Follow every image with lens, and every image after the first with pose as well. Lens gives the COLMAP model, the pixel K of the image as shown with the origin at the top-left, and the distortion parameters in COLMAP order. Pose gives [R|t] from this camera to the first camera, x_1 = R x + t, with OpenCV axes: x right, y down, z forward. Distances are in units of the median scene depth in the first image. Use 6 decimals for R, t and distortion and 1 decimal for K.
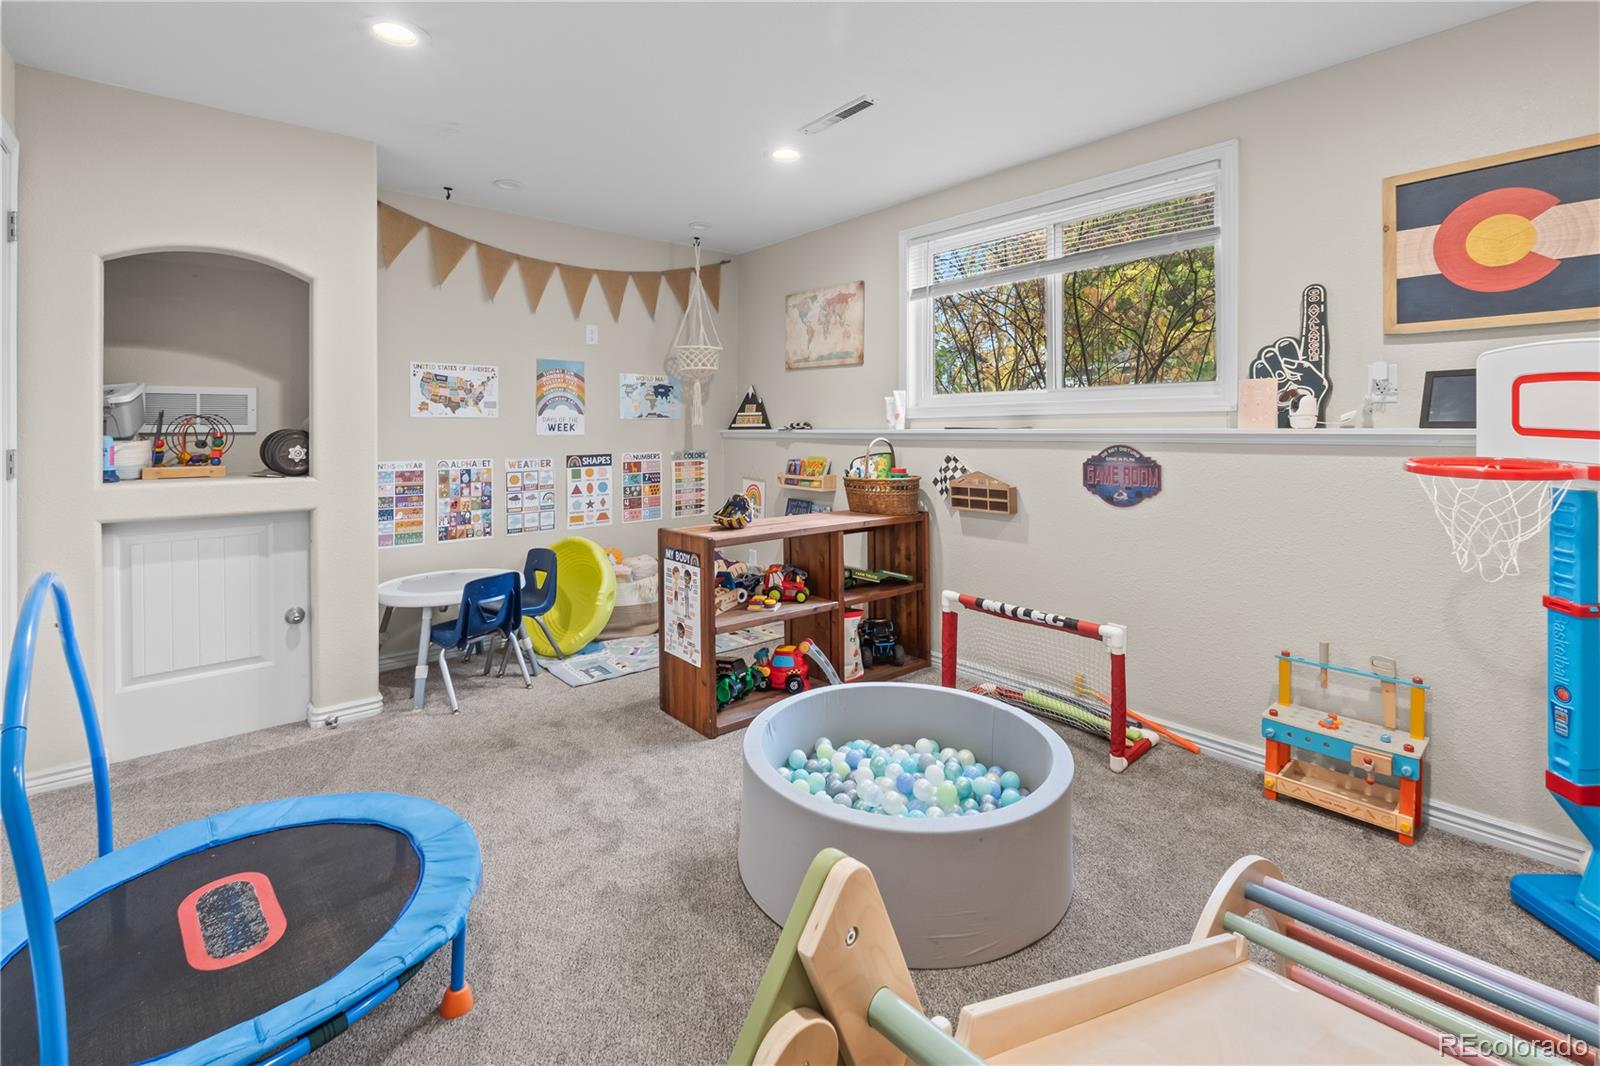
lens RADIAL K [[711.1, 0, 815.1], [0, 711.1, 432.0], [0, 0, 1]] dist [-0.000001, -0.000841]
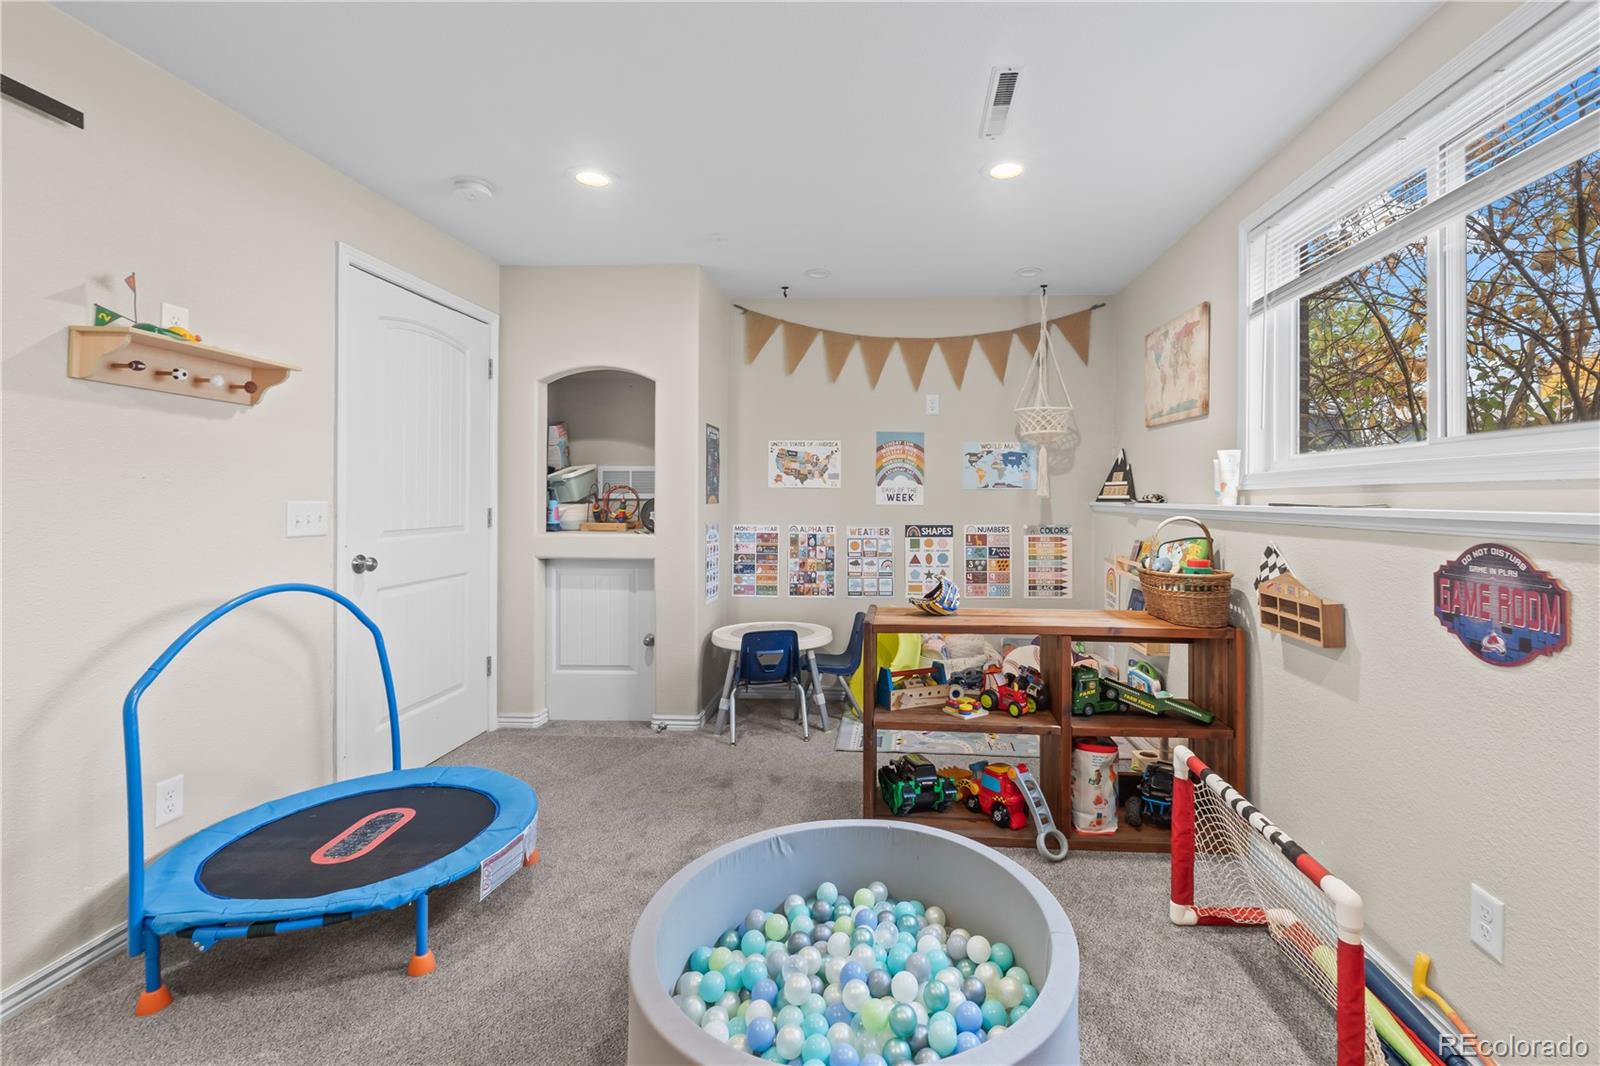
lens RADIAL K [[711.1, 0, 859.4], [0, 711.1, 497.7], [0, 0, 1]] dist [-0.000001, -0.000841]
pose [[0.725962, 0.009904, -0.687663, 0.365857], [-0.013349, 0.999911, 0.000309, -0.006887], [0.687605, 0.008955, 0.726030, 0.258611]]
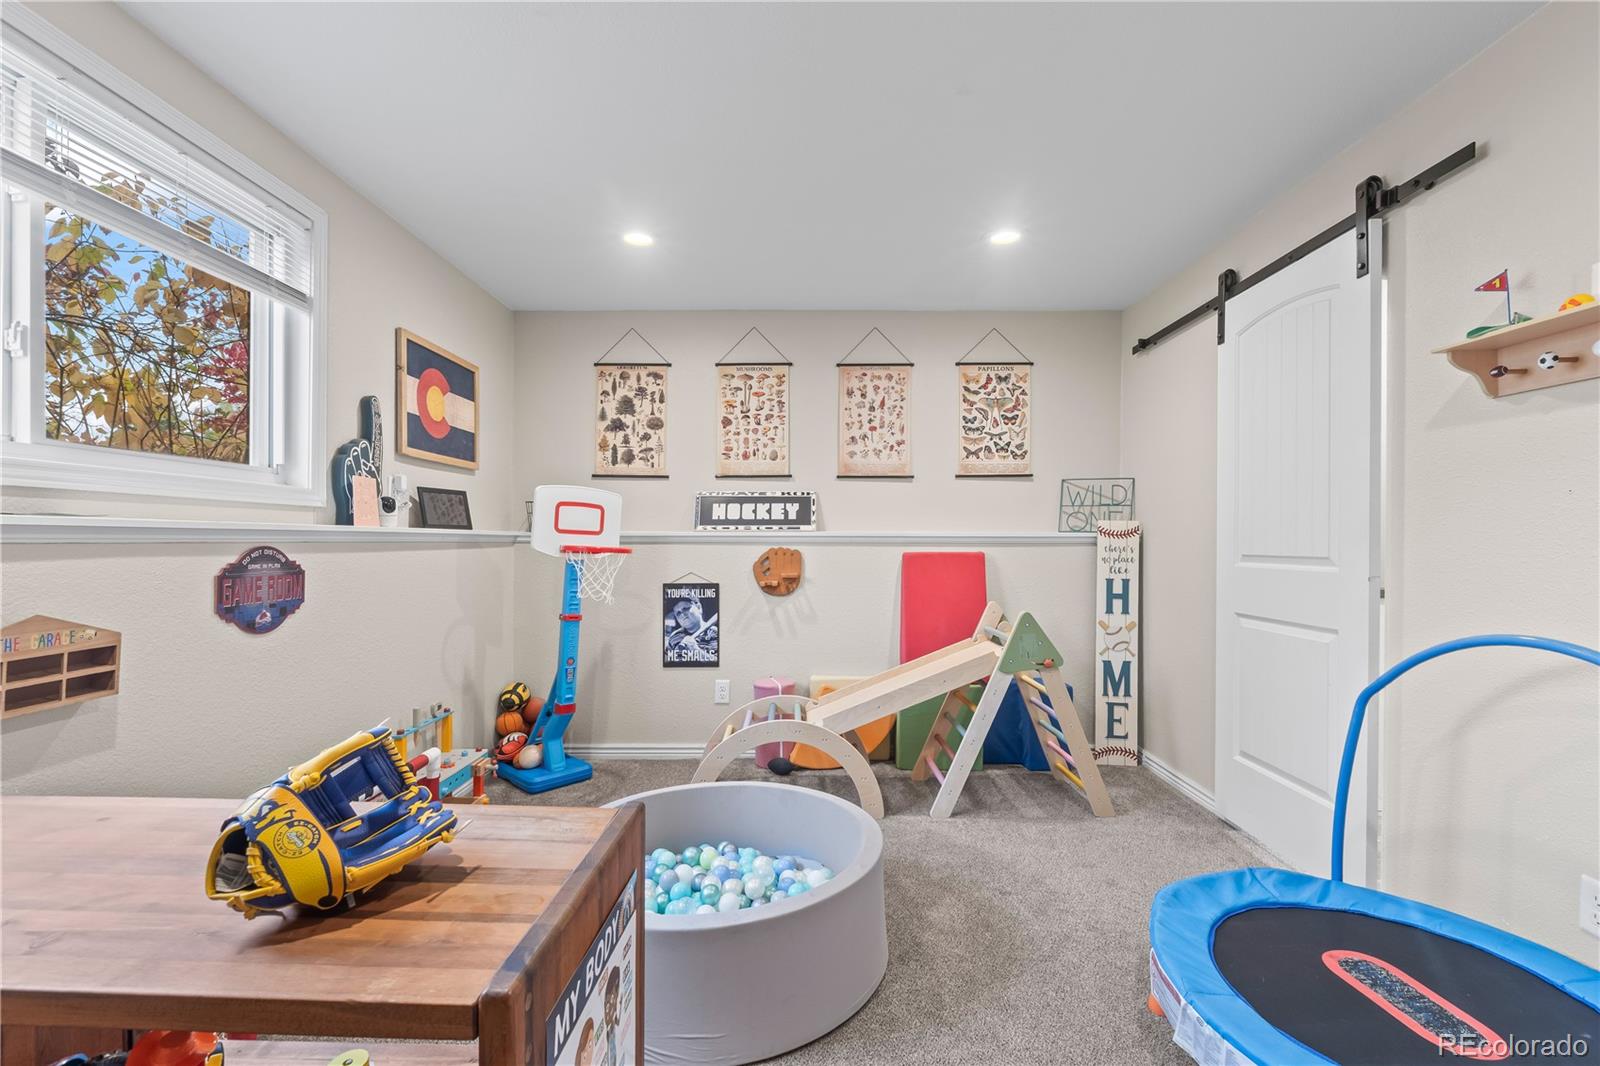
lens RADIAL K [[711.1, 0, 789.3], [0, 711.1, 539.1], [0, 0, 1]] dist [-0.000001, -0.000841]
pose [[-0.731913, 0.006000, 0.681371, -0.354769], [0.006794, 0.999976, -0.001507, 0.013007], [-0.681364, 0.003526, -0.731937, 0.946256]]
